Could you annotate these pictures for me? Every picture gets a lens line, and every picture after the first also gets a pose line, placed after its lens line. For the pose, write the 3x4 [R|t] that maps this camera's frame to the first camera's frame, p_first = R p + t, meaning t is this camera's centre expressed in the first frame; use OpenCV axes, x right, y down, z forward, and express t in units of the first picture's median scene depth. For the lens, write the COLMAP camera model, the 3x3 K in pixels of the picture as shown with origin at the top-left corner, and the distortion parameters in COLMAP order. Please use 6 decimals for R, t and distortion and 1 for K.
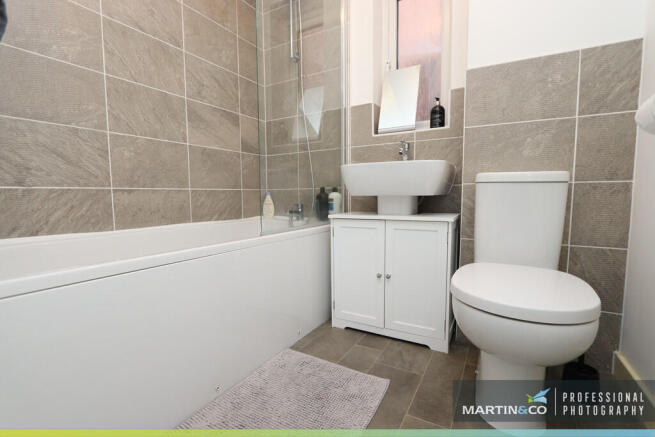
lens RADIAL K [[301.5, 0, 323.3], [0, 301.5, 221.2], [0, 0, 1]] dist [-0.017509, 0.000997]
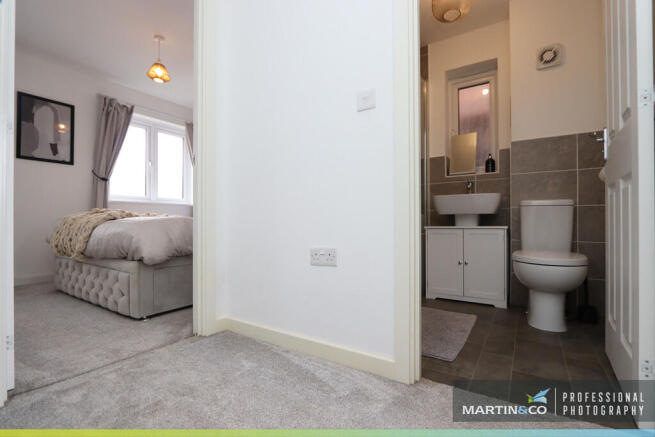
lens RADIAL K [[301.5, 0, 323.3], [0, 301.5, 221.2], [0, 0, 1]] dist [-0.017509, 0.000997]
pose [[0.997839, 0.003633, -0.065603, -0.478318], [-0.009380, 0.996120, -0.087510, 0.112078], [0.065031, 0.087936, 0.994001, -0.734182]]
